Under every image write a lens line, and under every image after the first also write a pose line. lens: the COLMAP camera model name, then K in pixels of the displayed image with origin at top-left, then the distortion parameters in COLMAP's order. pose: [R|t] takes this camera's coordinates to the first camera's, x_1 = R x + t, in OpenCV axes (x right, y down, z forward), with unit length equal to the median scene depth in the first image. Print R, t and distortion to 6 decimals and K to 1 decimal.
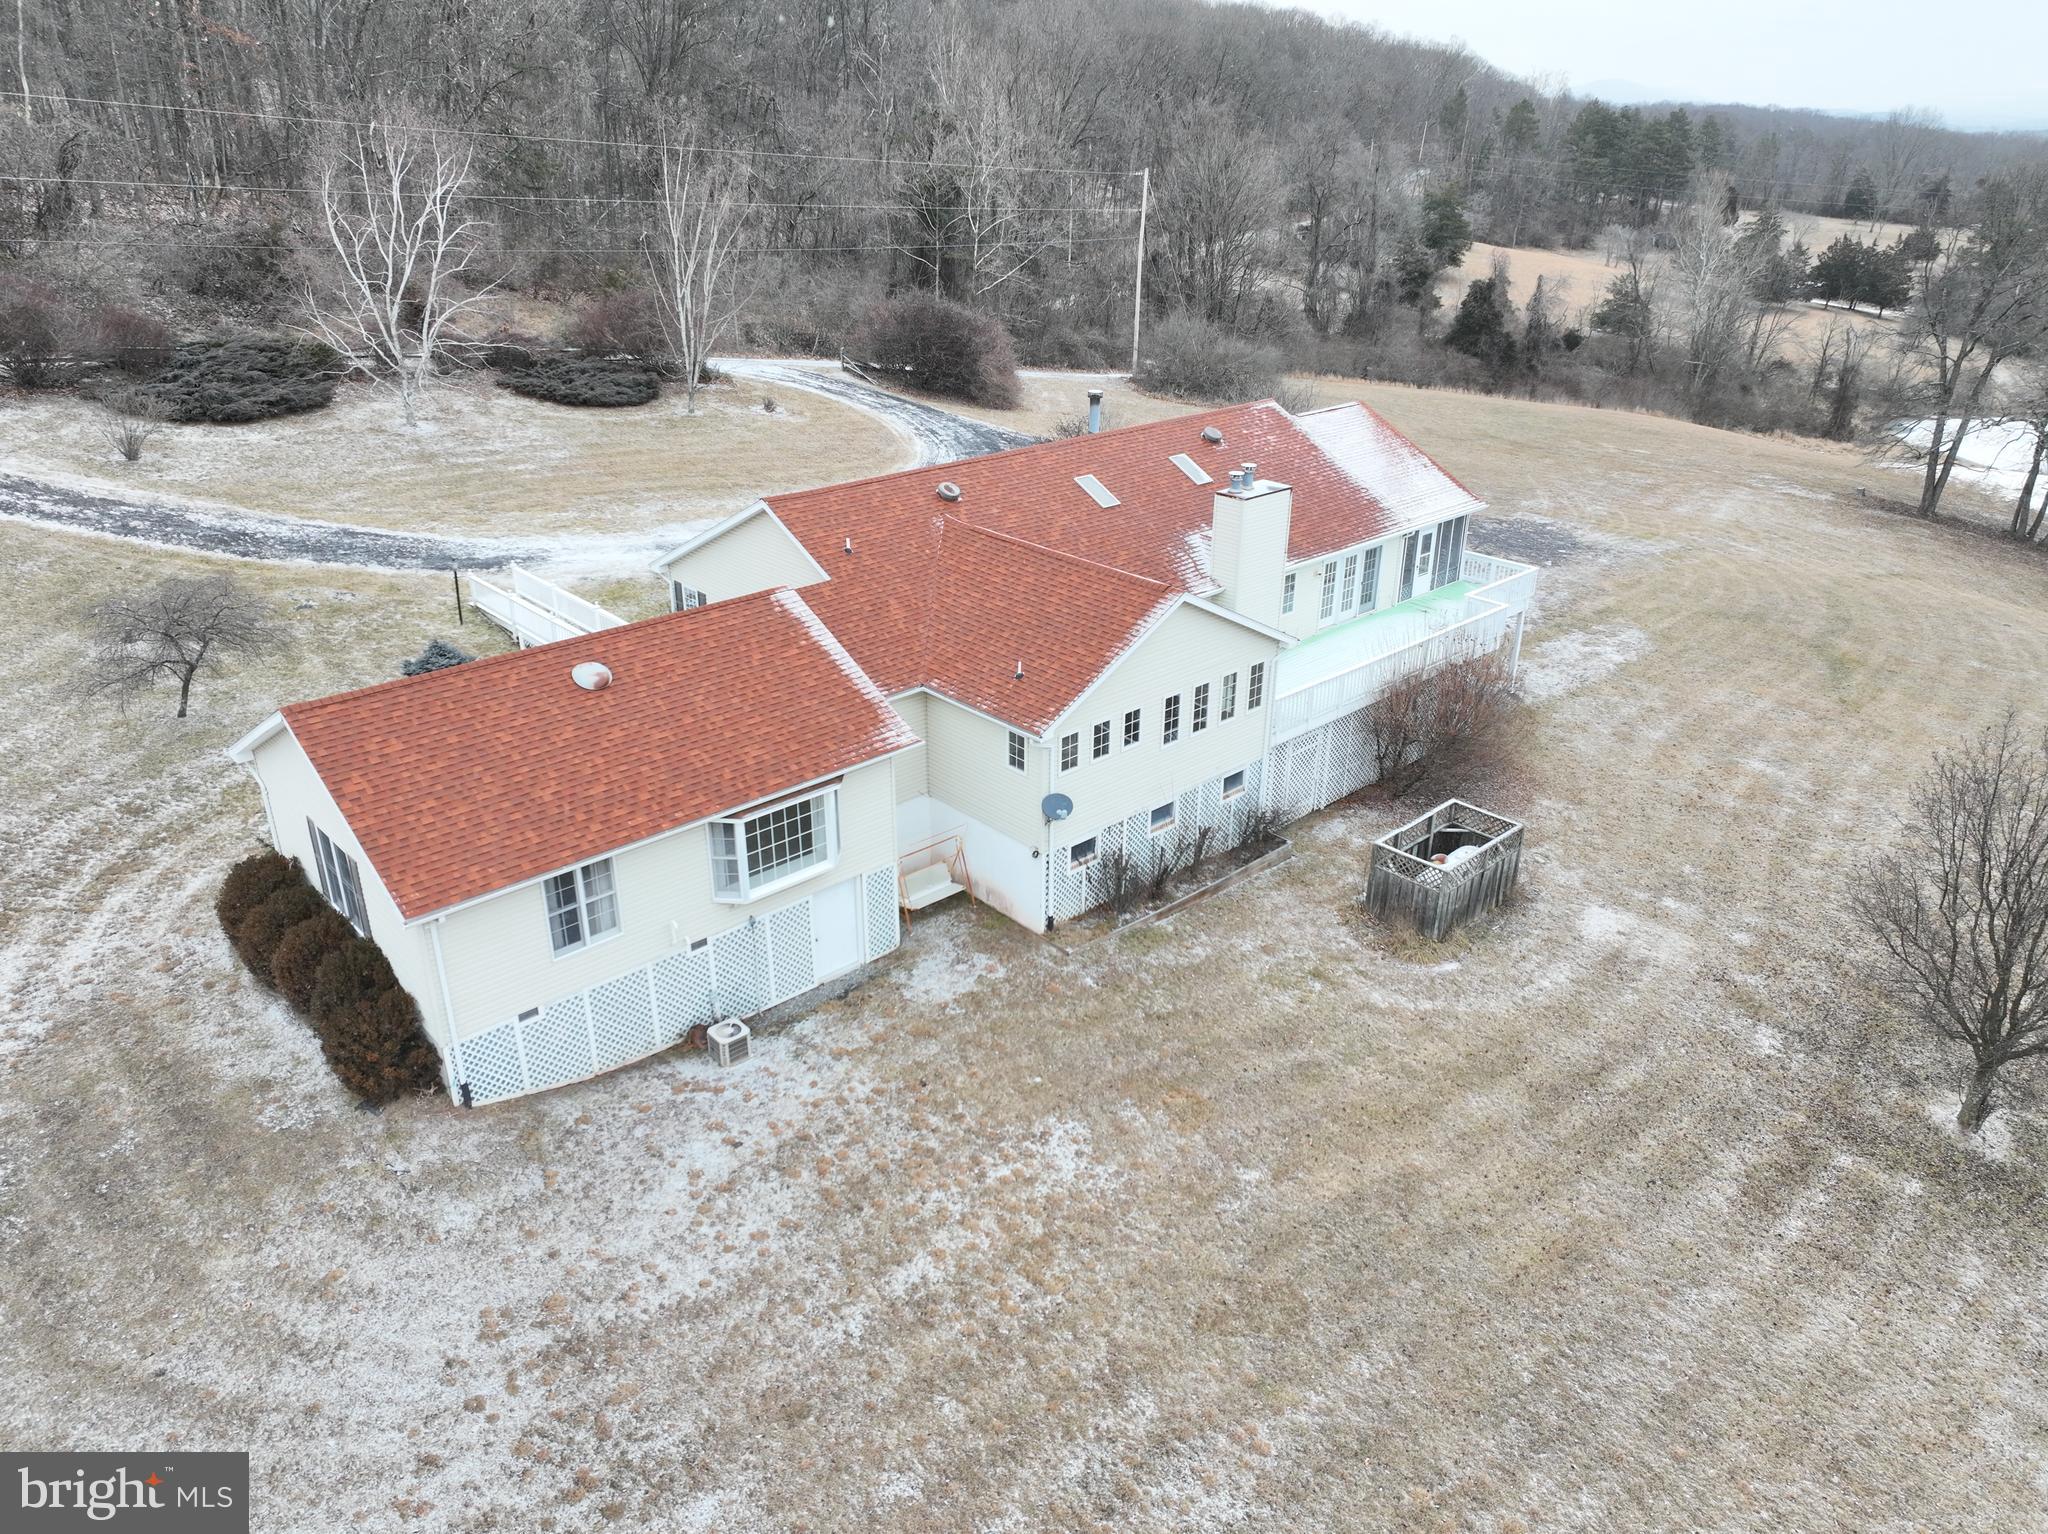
lens RADIAL K [[1436.1, 0, 1033.9], [0, 1436.1, 760.7], [0, 0, 1]] dist [0.002485, 0.008700]
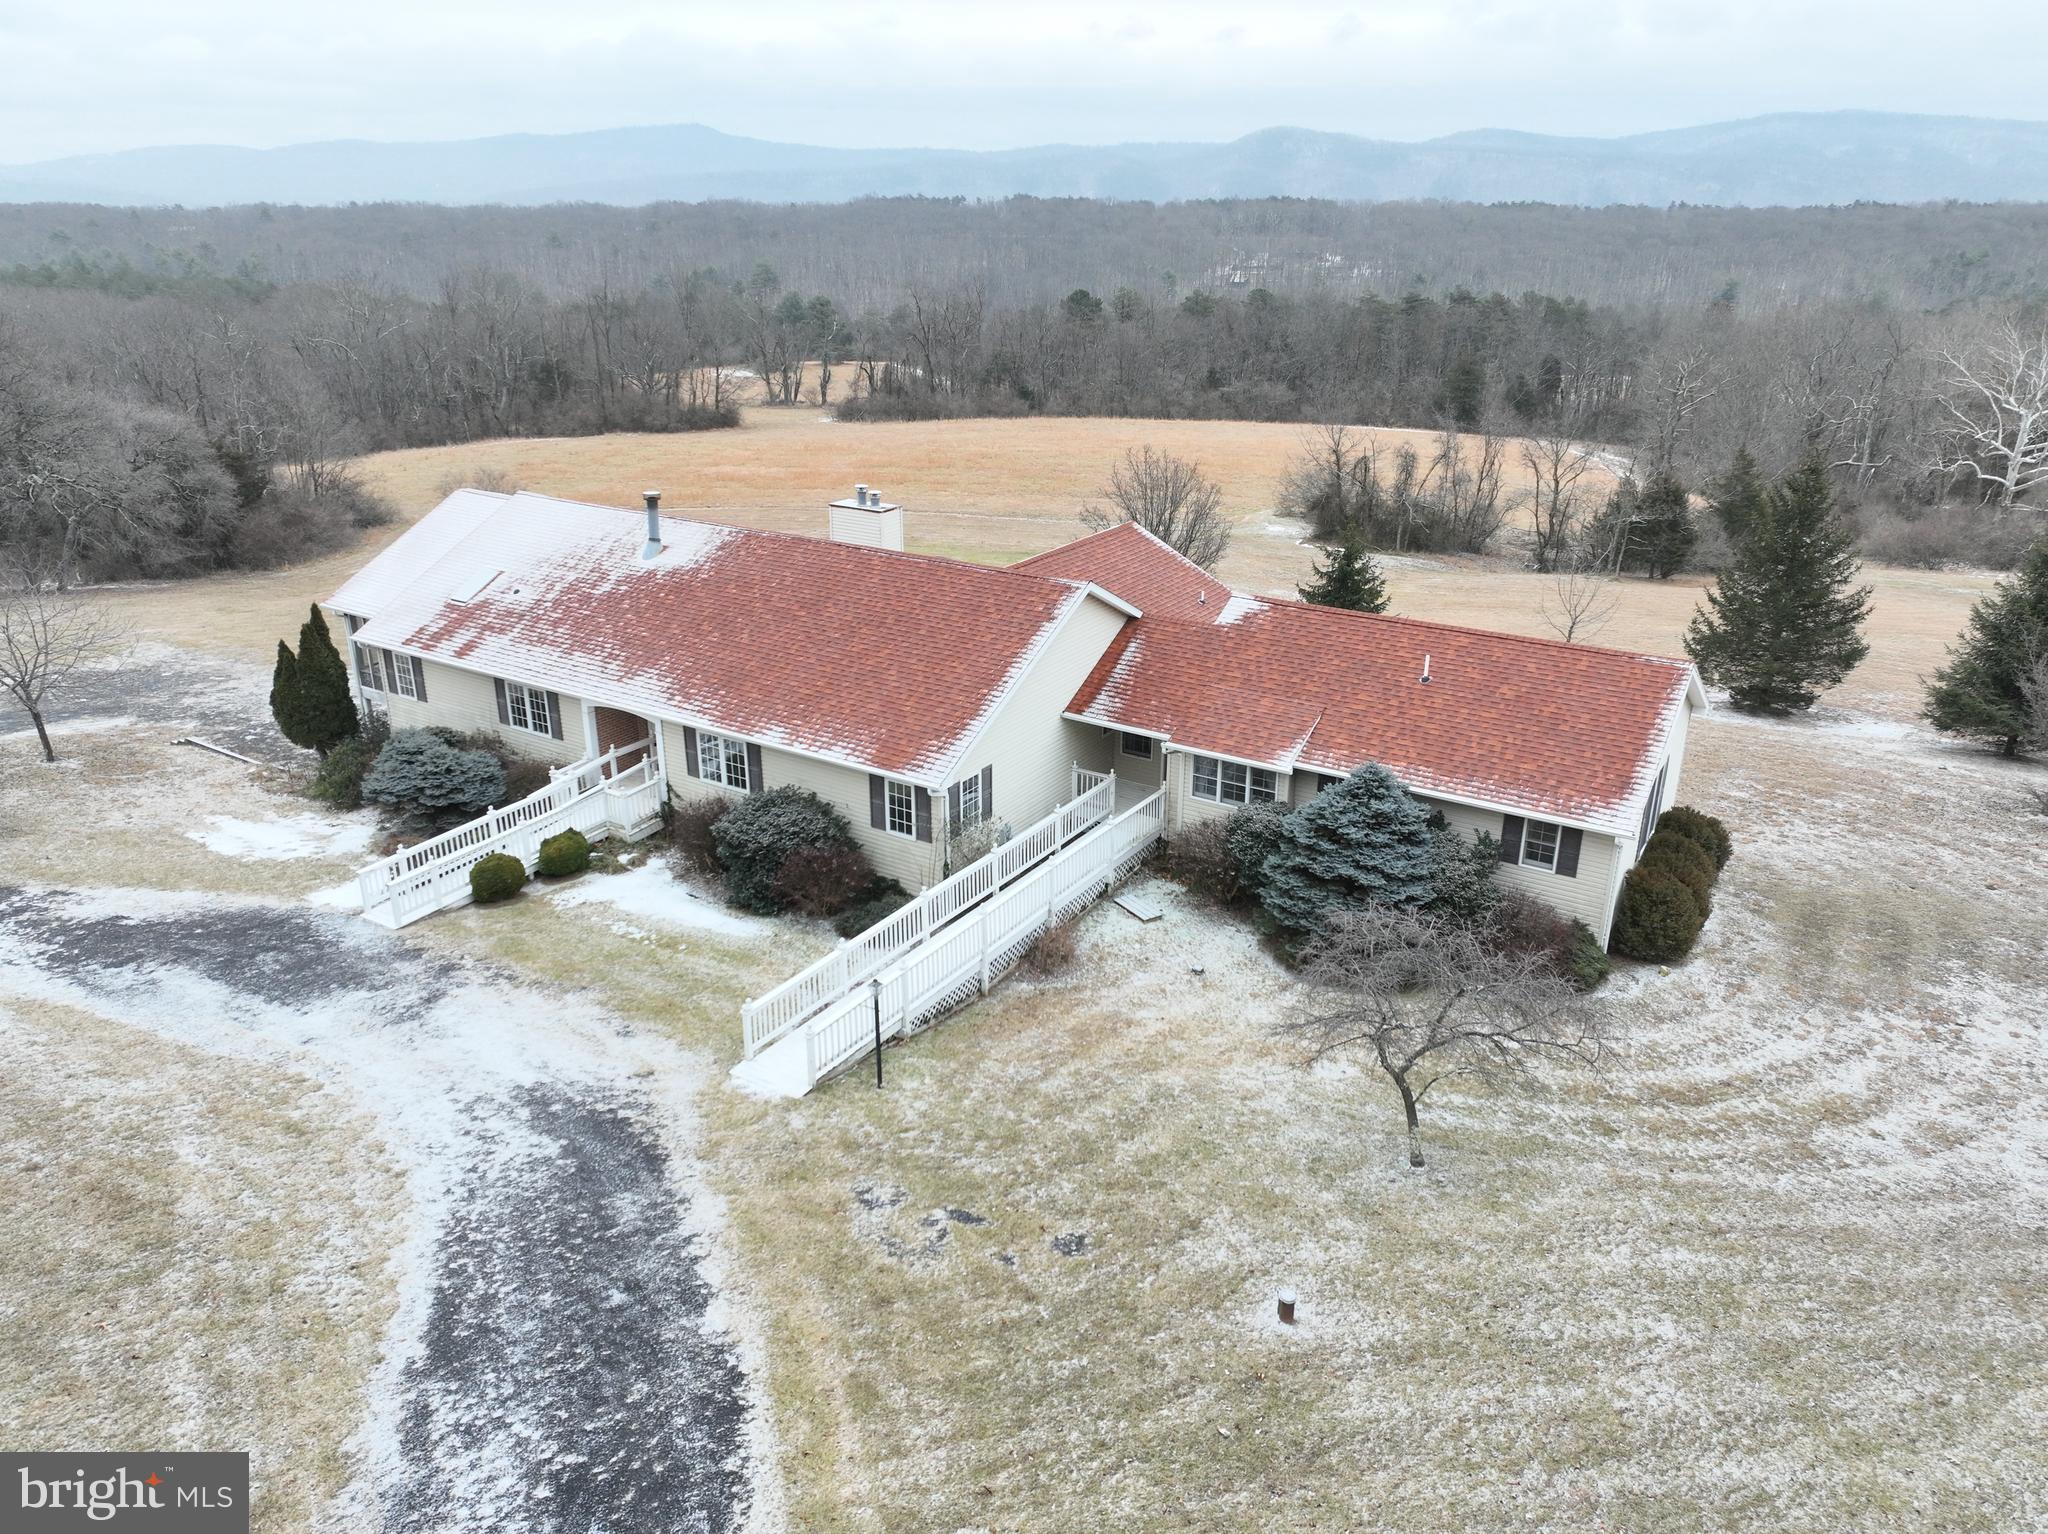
lens RADIAL K [[1436.1, 0, 1033.9], [0, 1436.1, 760.7], [0, 0, 1]] dist [0.002485, 0.008700]
pose [[-0.250003, -0.361683, 0.898156, -1.075944], [0.400420, 0.805952, 0.436010, -0.515366], [-0.881568, 0.468644, -0.056665, 1.142940]]
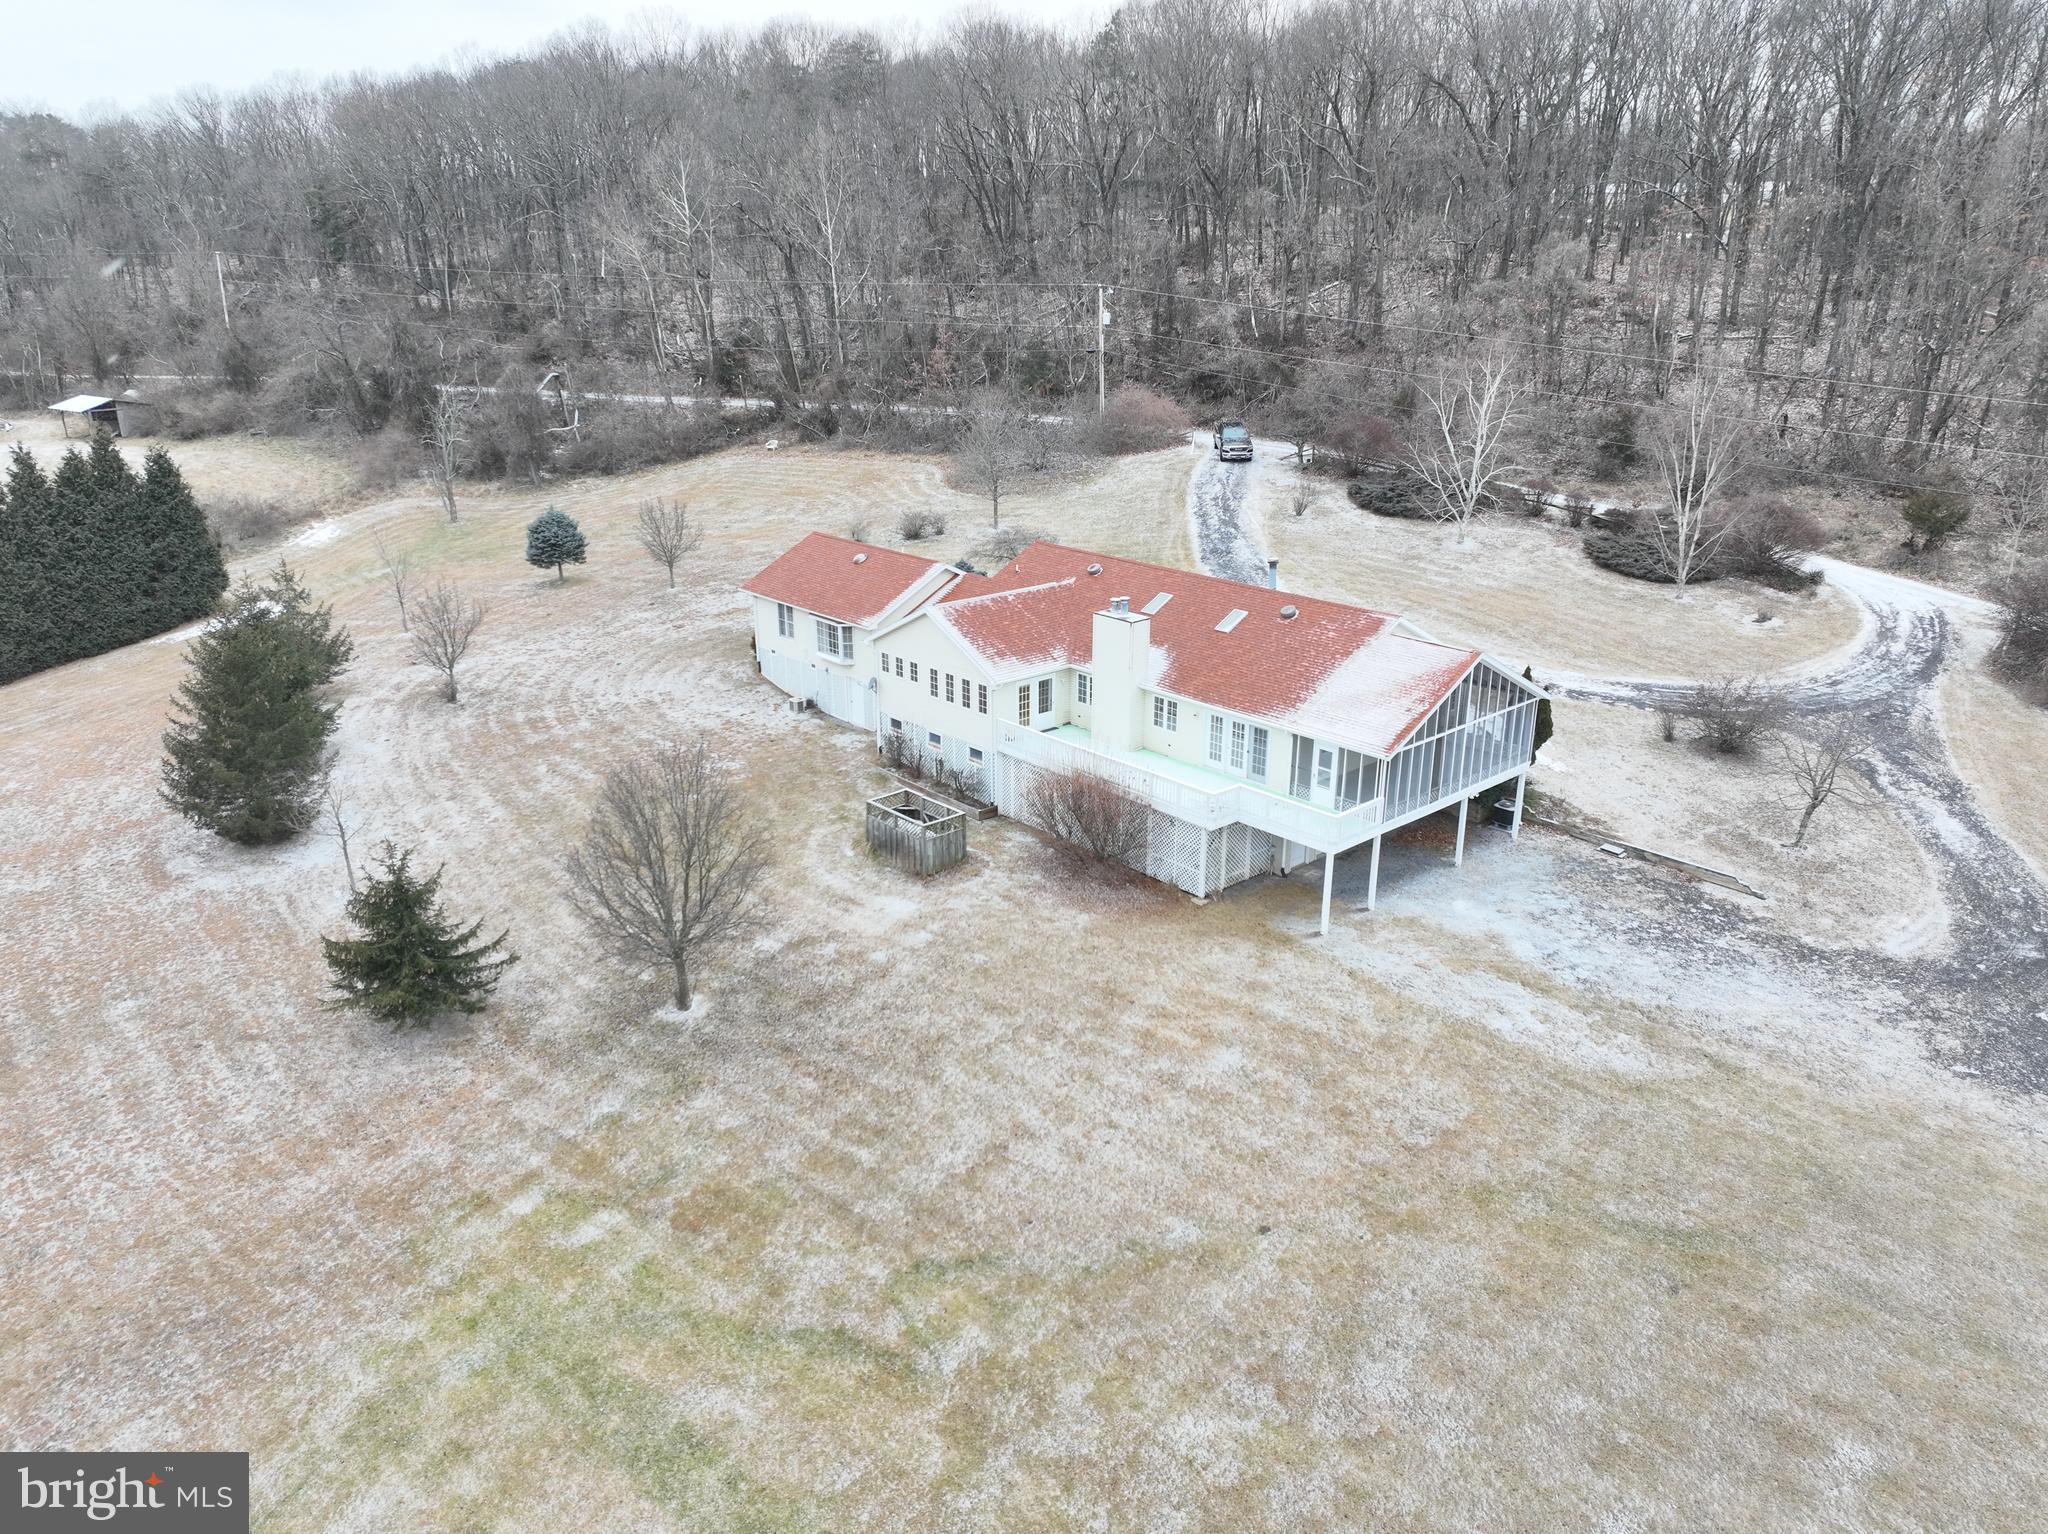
lens RADIAL K [[1436.1, 0, 1033.9], [0, 1436.1, 760.7], [0, 0, 1]] dist [0.002485, 0.008700]
pose [[-0.016797, 0.321921, -0.946617, 1.700462], [-0.421701, 0.856145, 0.298637, -0.497946], [0.906579, 0.404206, 0.121374, 0.884528]]
